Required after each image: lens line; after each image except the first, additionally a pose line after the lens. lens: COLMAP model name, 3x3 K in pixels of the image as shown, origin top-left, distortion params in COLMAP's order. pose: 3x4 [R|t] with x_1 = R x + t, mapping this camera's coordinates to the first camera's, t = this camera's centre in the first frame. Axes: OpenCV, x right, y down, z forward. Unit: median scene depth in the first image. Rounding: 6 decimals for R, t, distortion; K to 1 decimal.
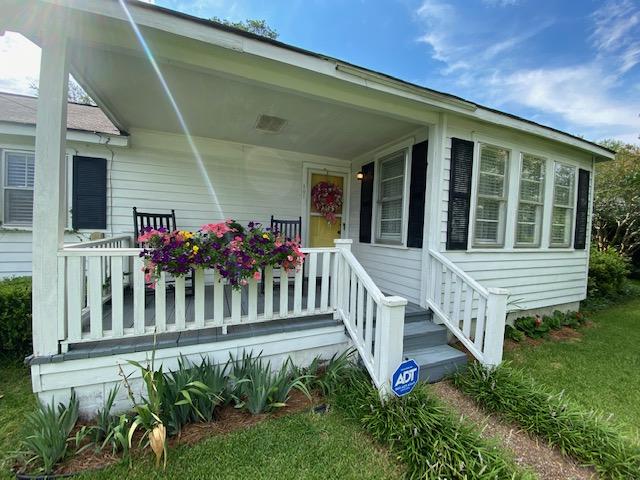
lens RADIAL K [[261.1, 0, 324.4], [0, 261.1, 248.2], [0, 0, 1]] dist [-0.002517, -0.003799]
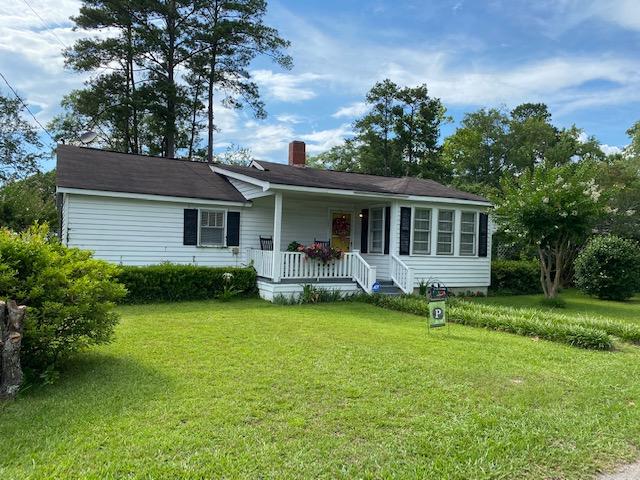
lens RADIAL K [[495.1, 0, 323.9], [0, 495.1, 241.4], [0, 0, 1]] dist [0.018976, -0.023145]
pose [[0.996643, 0.000119, 0.081869, -0.523840], [0.005735, 0.997441, -0.071264, 0.186116], [-0.081668, 0.071494, 0.994092, -3.132223]]
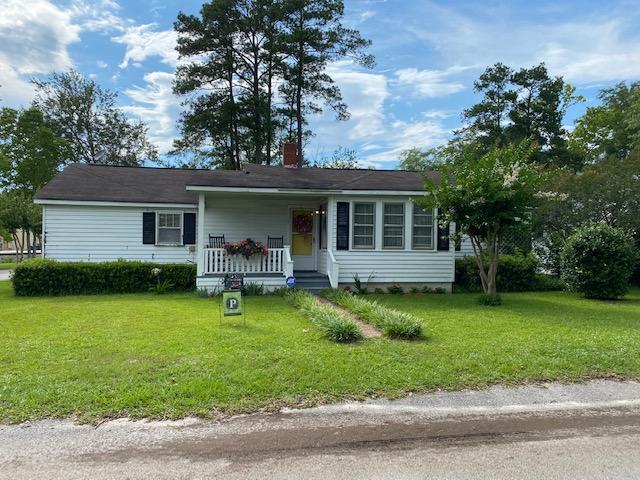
lens RADIAL K [[495.1, 0, 316.5], [0, 495.1, 243.6], [0, 0, 1]] dist [0.018976, -0.023145]
pose [[0.971602, -0.020582, -0.235725, 1.270569], [0.004372, 0.997601, -0.069086, 0.240011], [0.236581, 0.066093, 0.969361, -3.108088]]
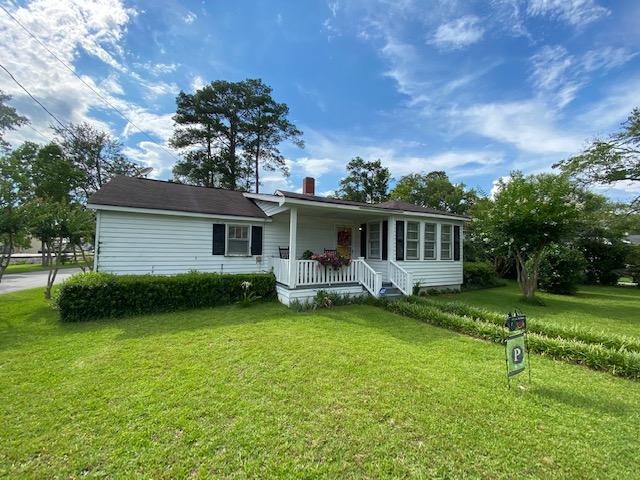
lens RADIAL K [[261.1, 0, 321.5], [0, 261.1, 240.3], [0, 0, 1]] dist [-0.002517, -0.003799]
pose [[0.996700, -0.009404, 0.080628, -0.505769], [0.017706, 0.994537, -0.102874, 0.057812], [-0.079220, 0.103962, 0.991421, -1.594862]]
